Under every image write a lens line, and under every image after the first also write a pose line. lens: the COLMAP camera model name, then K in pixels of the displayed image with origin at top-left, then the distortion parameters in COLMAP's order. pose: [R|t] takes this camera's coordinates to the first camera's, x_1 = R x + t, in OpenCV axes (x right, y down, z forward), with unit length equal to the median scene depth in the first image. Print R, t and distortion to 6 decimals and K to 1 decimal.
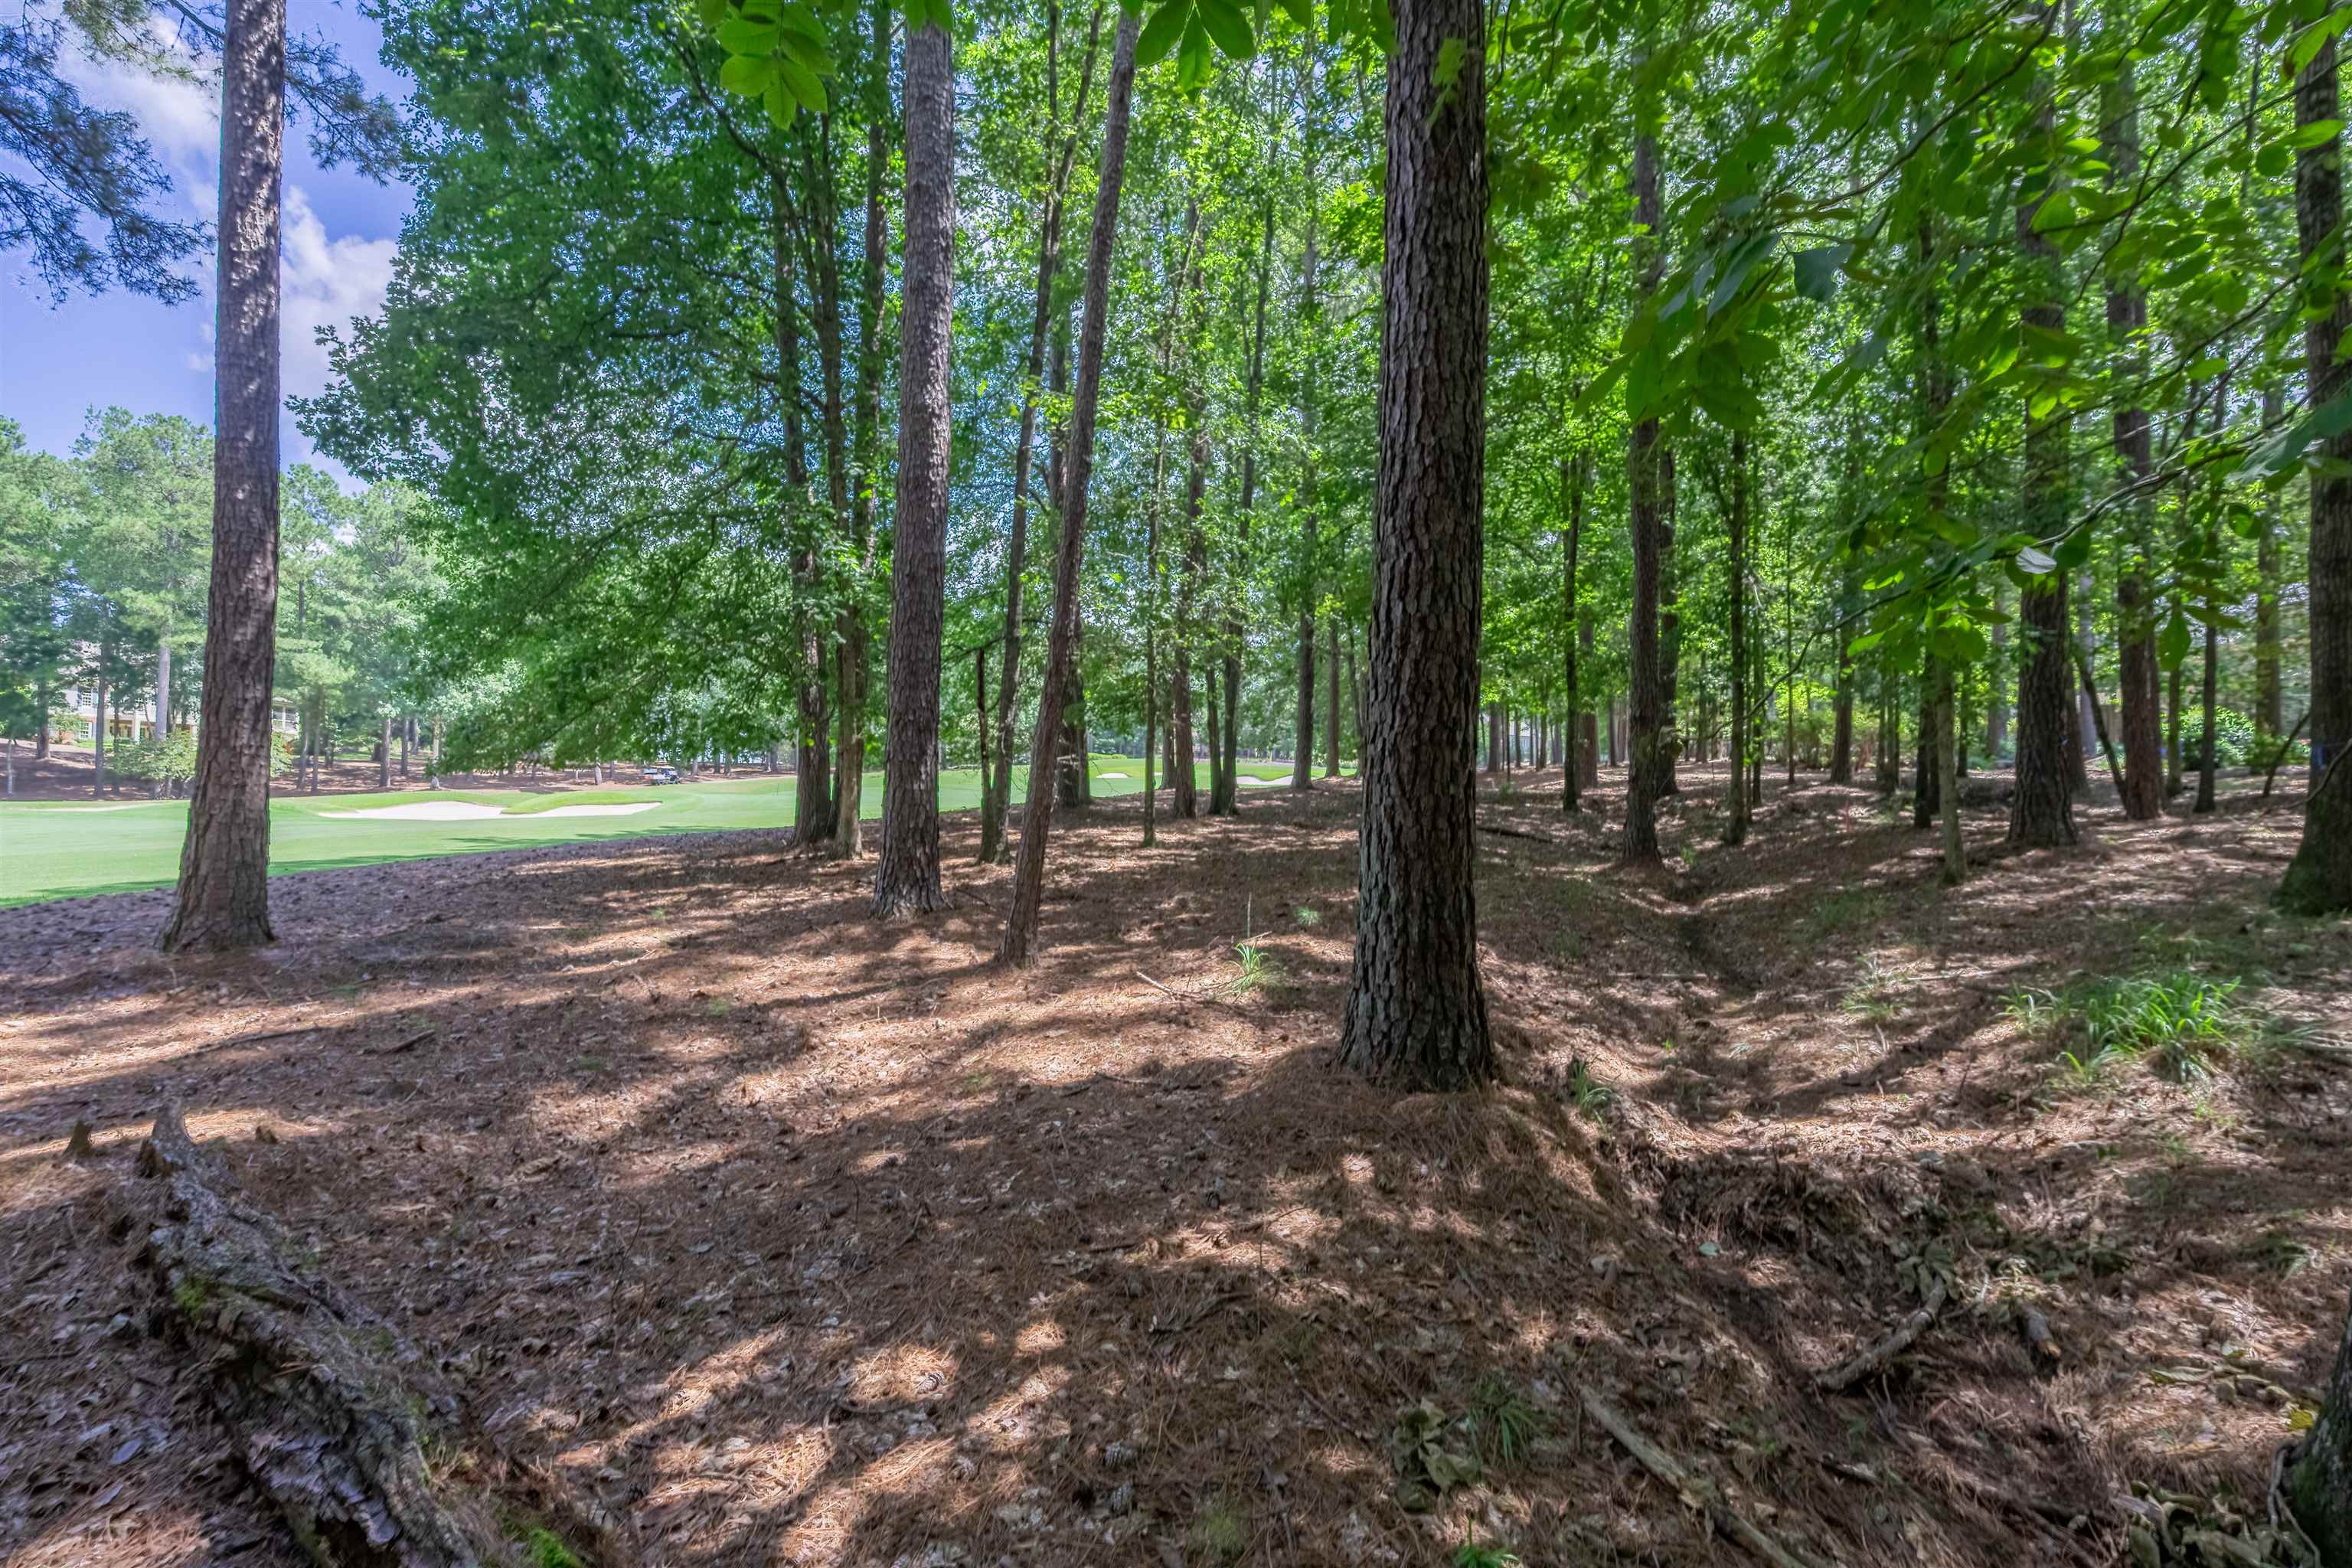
lens RADIAL K [[1039.1, 0, 1179.1], [0, 1039.1, 787.0], [0, 0, 1]] dist [-0.000005, 0.000530]
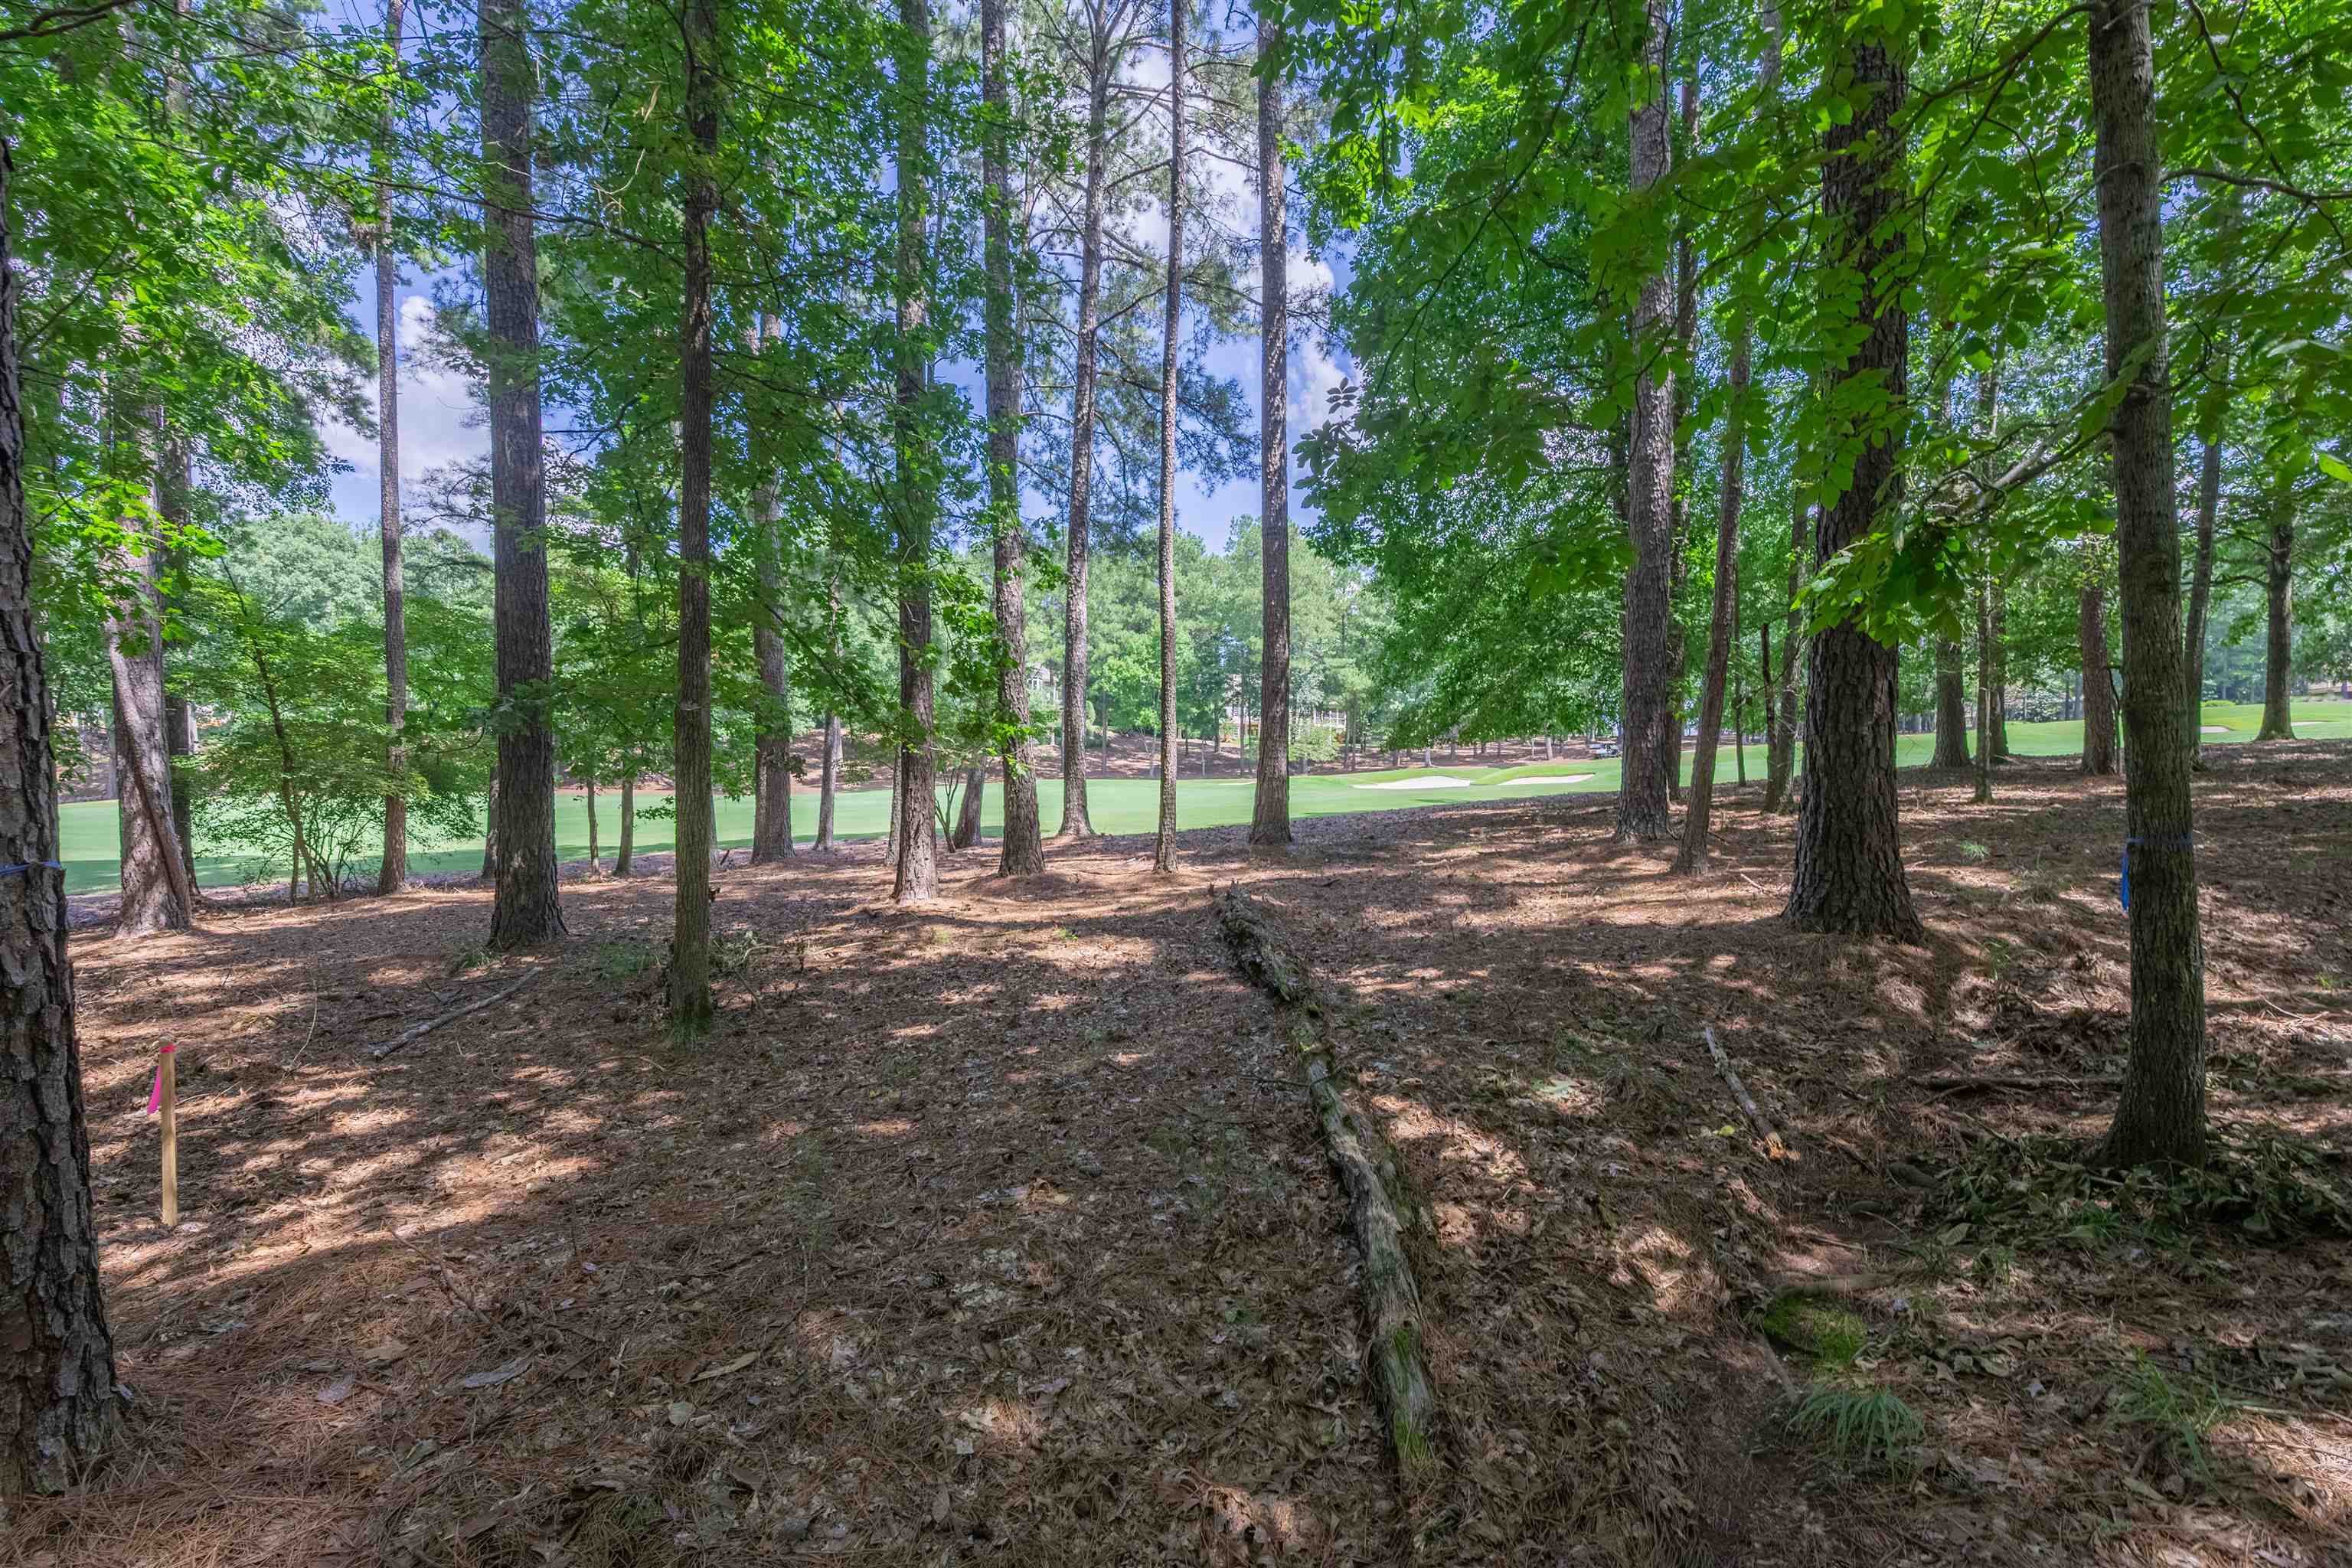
lens RADIAL K [[1039.1, 0, 1179.1], [0, 1039.1, 787.0], [0, 0, 1]] dist [-0.000005, 0.000530]
pose [[0.645196, -0.005505, -0.763997, 0.241072], [0.024319, 0.999615, 0.013335, 0.012213], [0.763630, -0.027183, 0.645082, -0.200110]]
